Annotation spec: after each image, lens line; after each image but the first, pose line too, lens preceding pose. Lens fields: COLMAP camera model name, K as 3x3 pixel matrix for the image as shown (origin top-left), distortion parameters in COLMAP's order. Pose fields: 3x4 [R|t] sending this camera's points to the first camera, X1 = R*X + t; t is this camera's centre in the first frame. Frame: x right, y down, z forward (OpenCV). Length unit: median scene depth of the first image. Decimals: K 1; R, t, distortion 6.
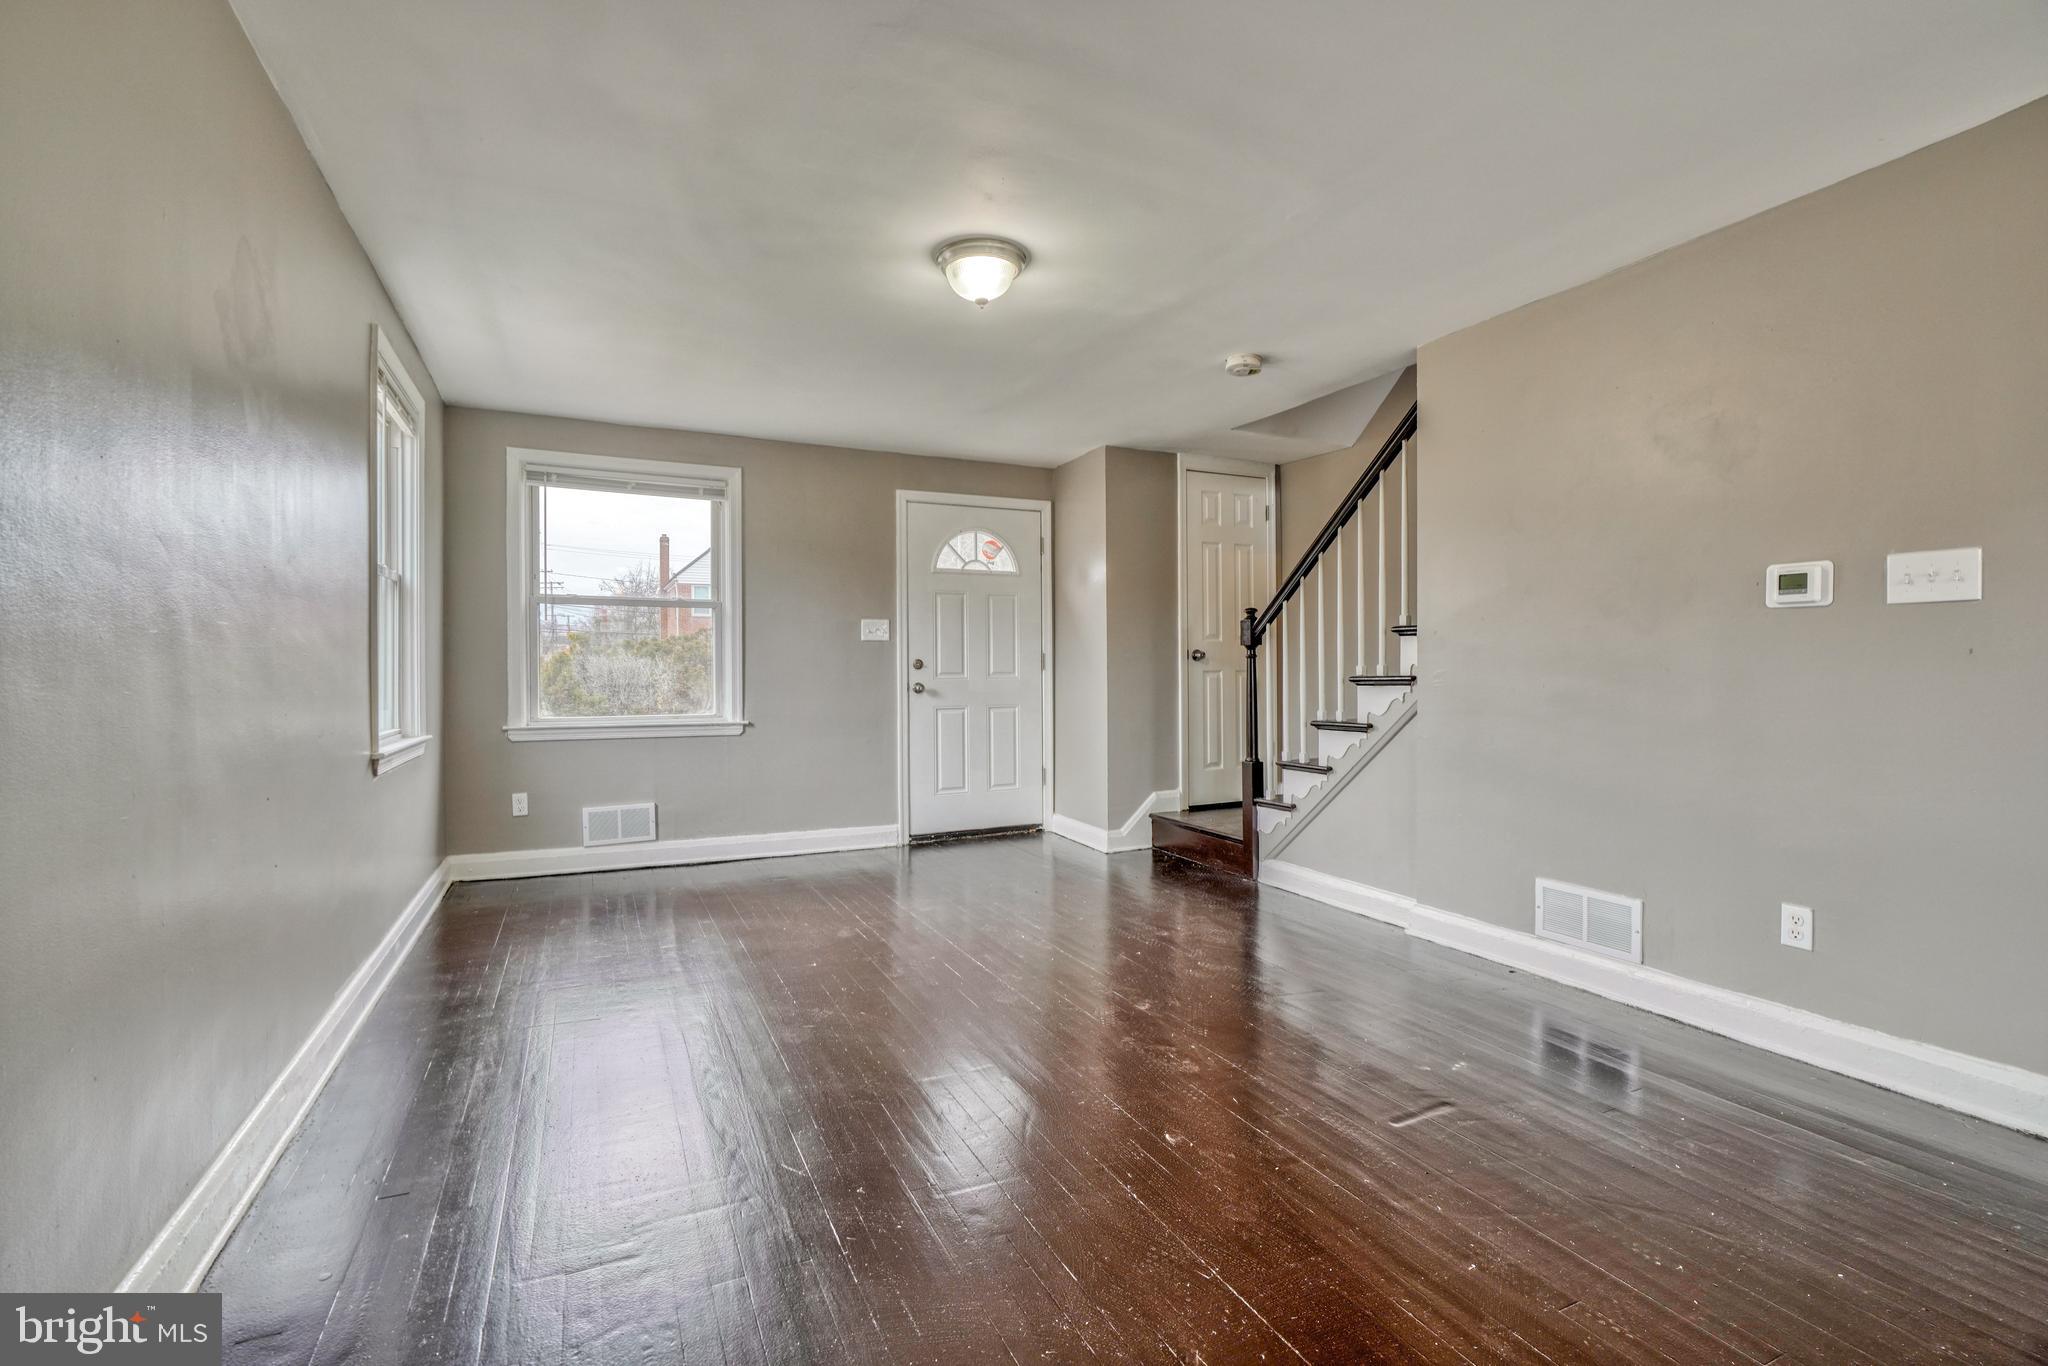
lens RADIAL K [[910.8, 0, 1020.8], [0, 910.8, 672.4], [0, 0, 1]] dist [-0.011210, 0.004391]
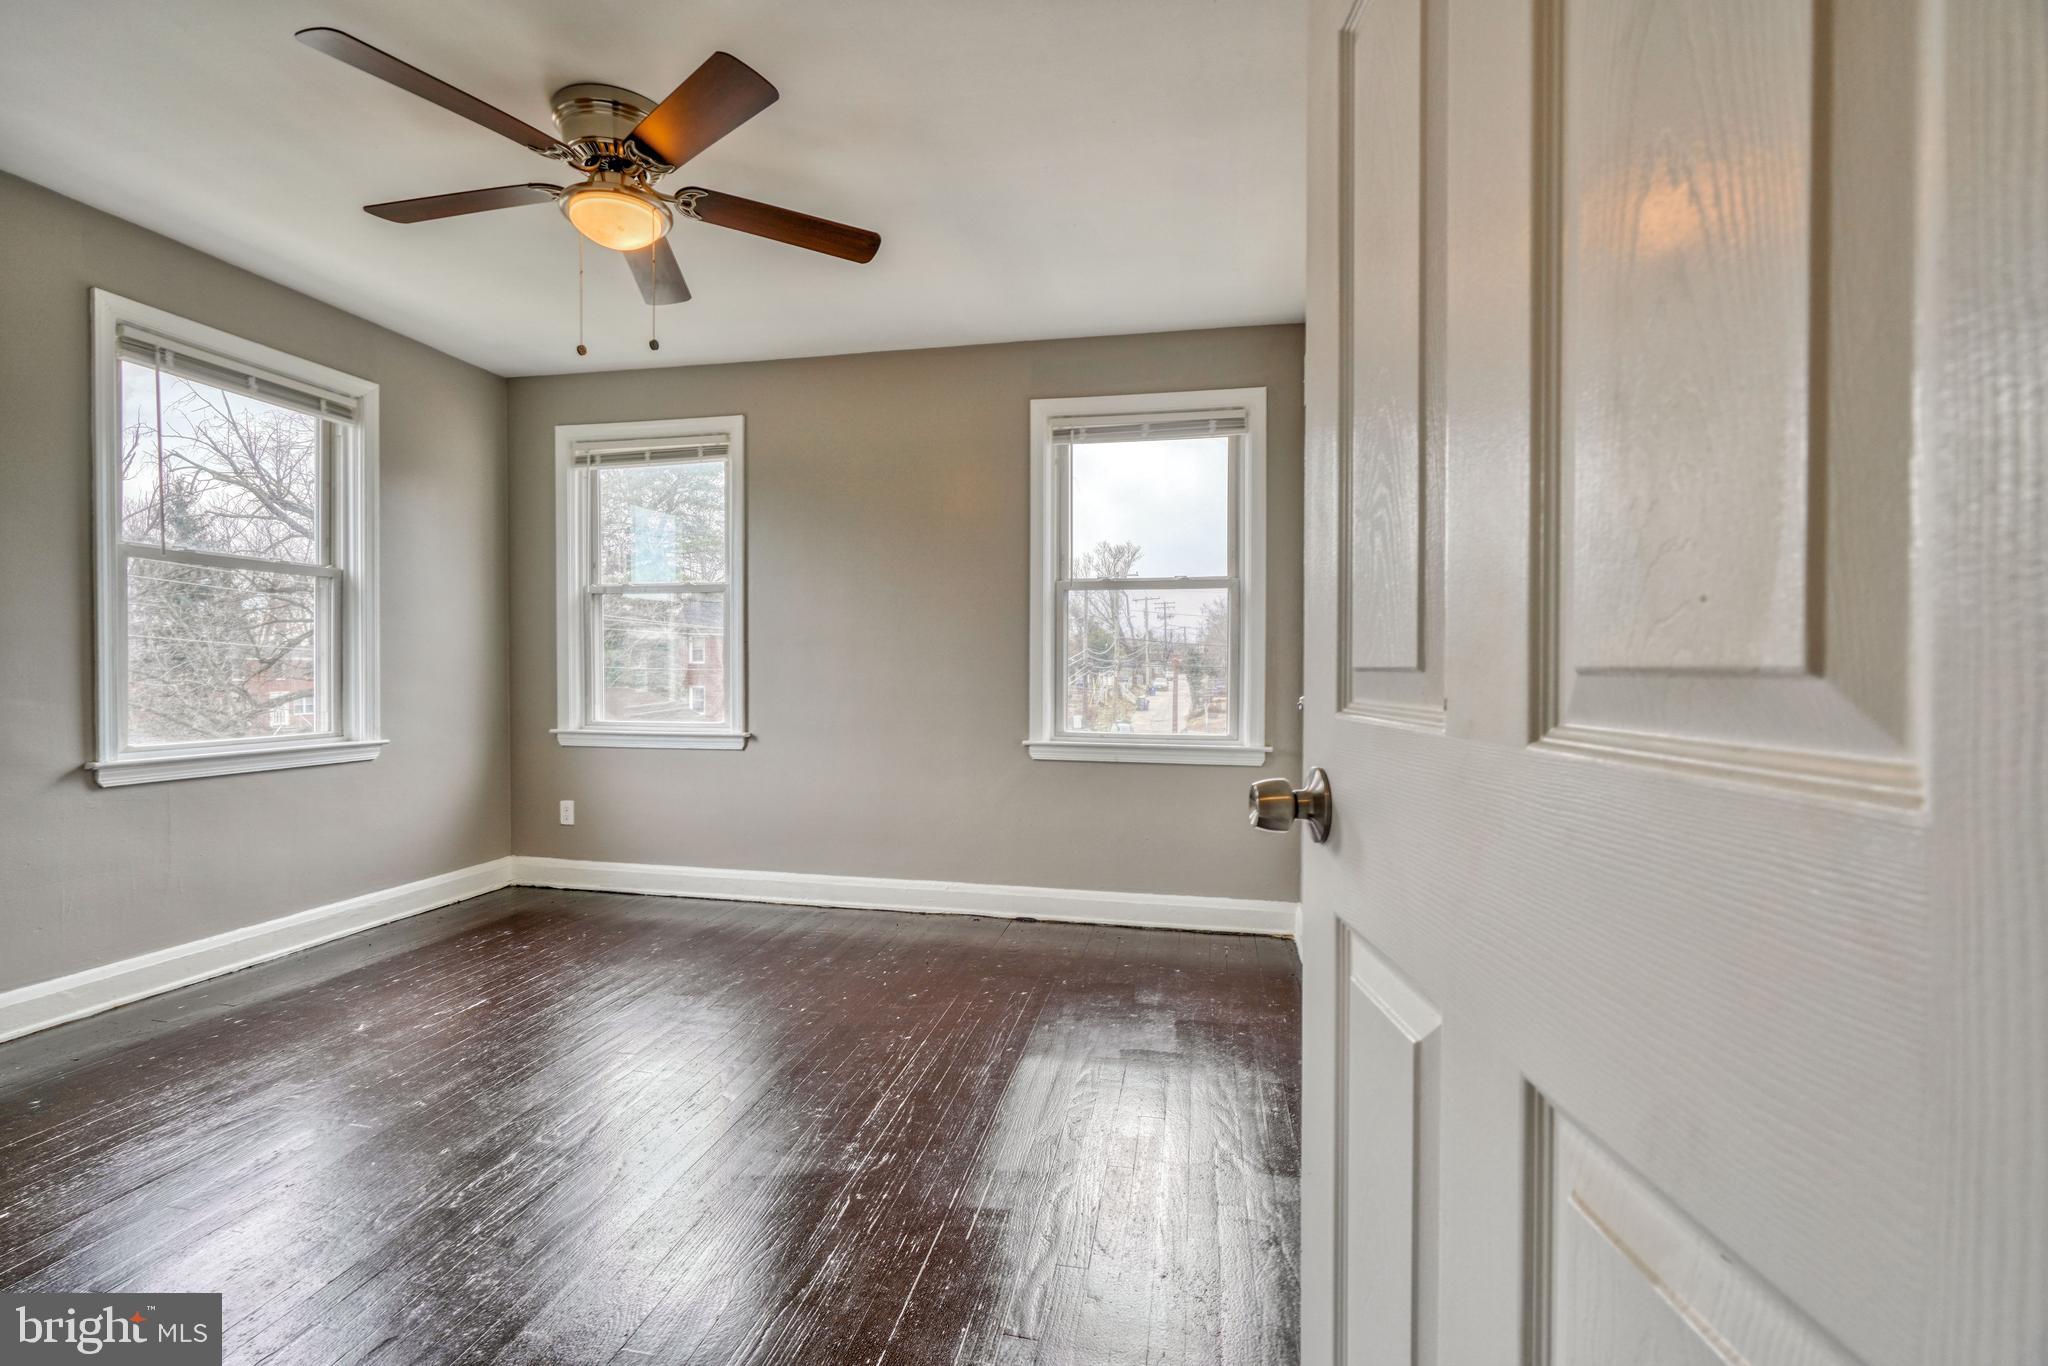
lens RADIAL K [[910.8, 0, 1031.6], [0, 910.8, 673.9], [0, 0, 1]] dist [-0.011210, 0.004391]
pose [[0.825226, 0.004260, -0.564786, 0.331027], [0.001312, 0.999954, 0.009458, -0.004904], [0.564800, -0.008546, 0.825183, 0.454830]]
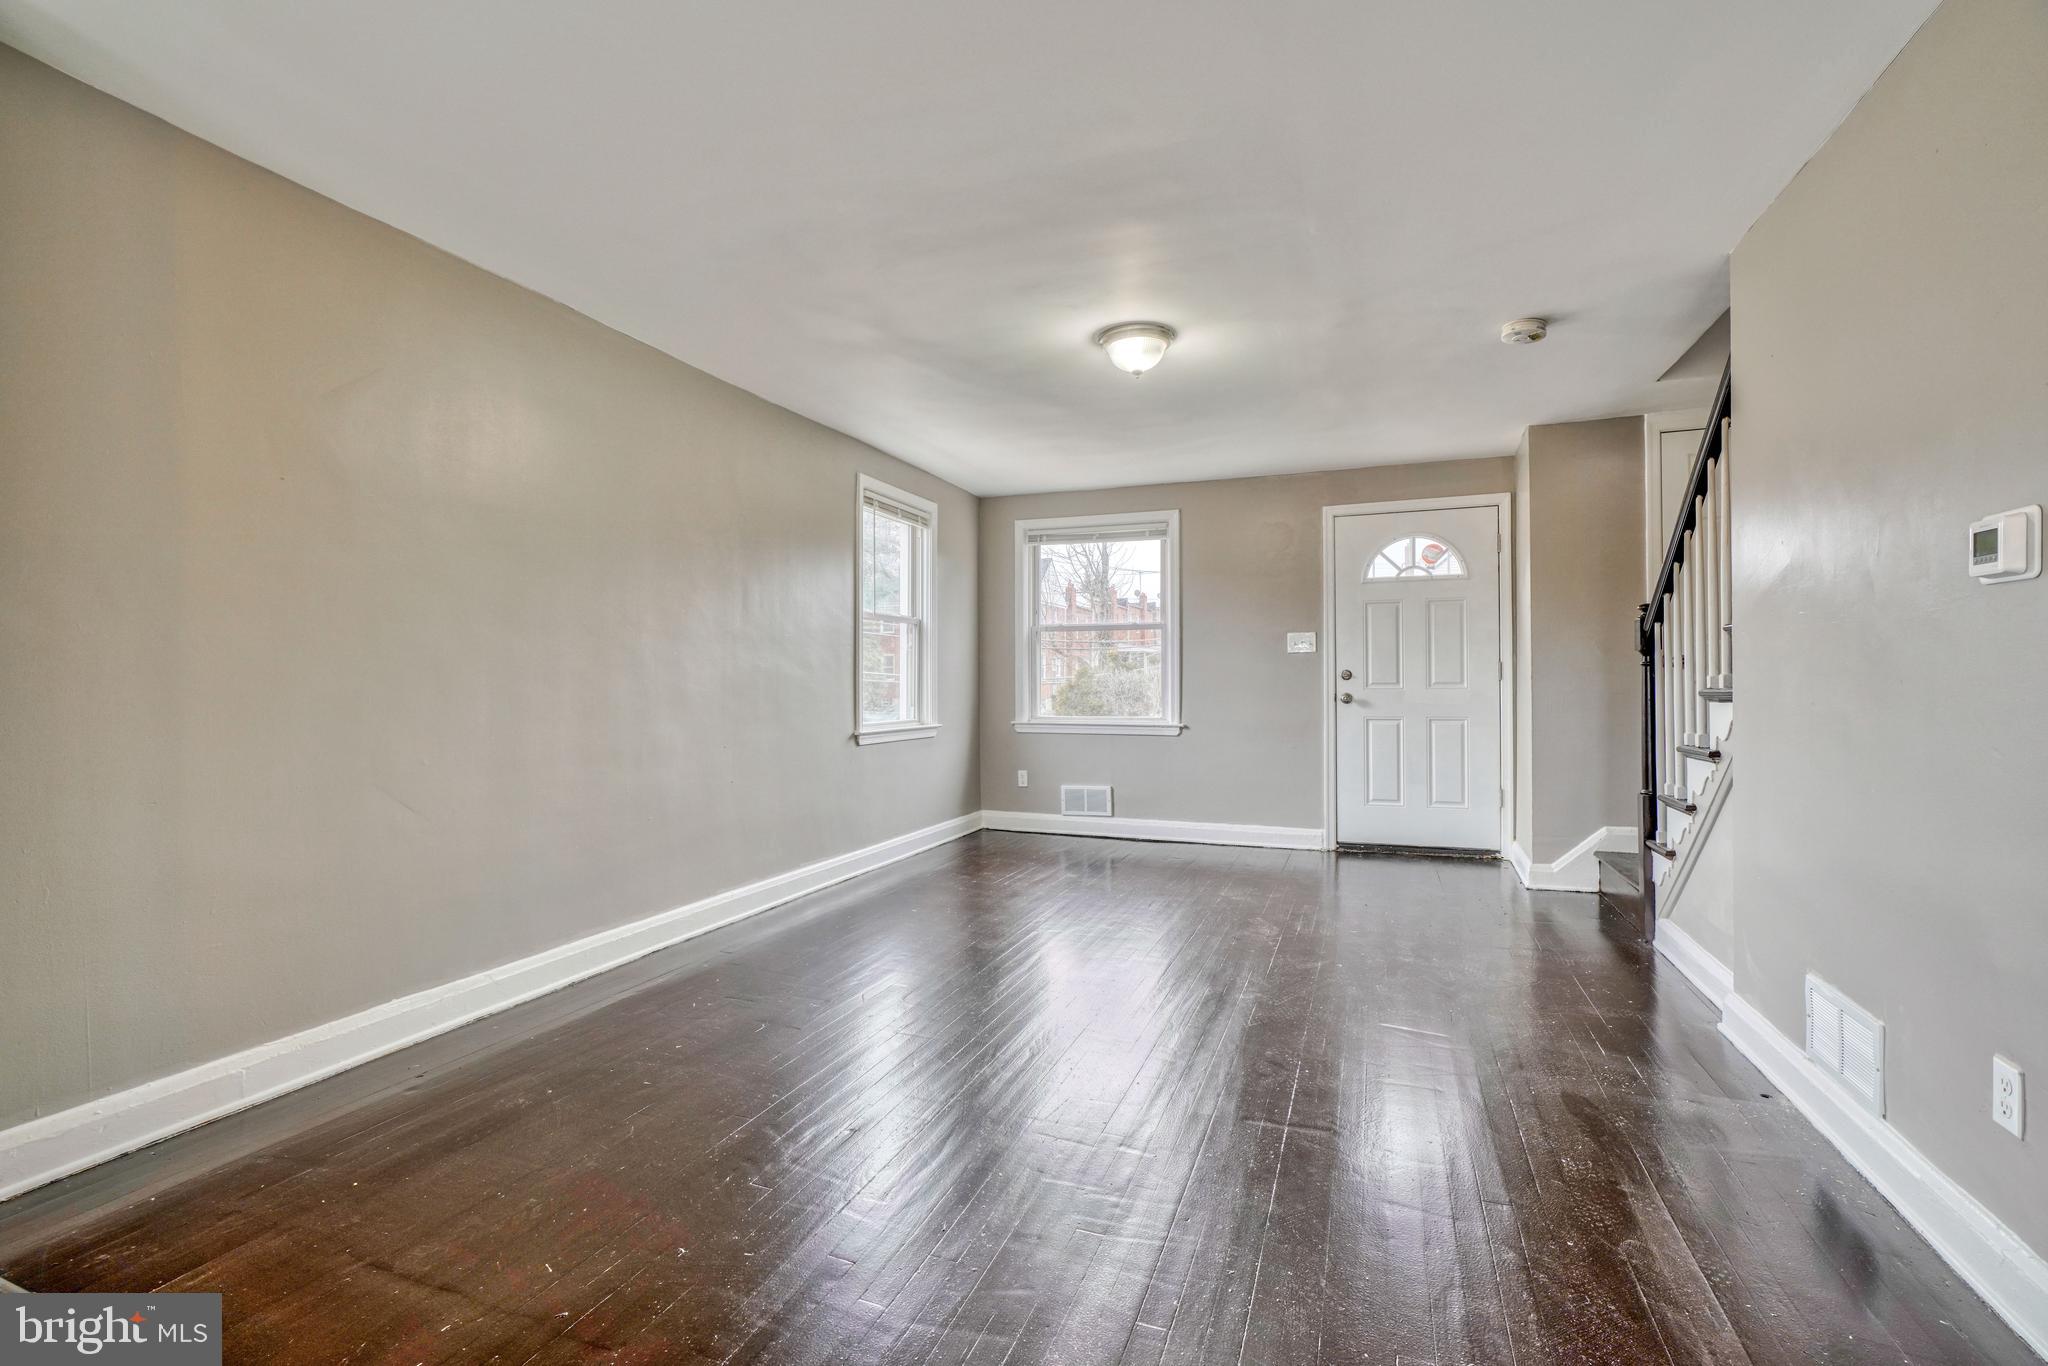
lens RADIAL K [[910.8, 0, 1021.0], [0, 910.8, 673.3], [0, 0, 1]] dist [-0.011210, 0.004391]
pose [[0.691727, -0.006294, -0.722132, 0.402746], [0.000009, 0.999962, -0.008707, -0.001973], [0.722159, 0.006016, 0.691701, 0.038400]]
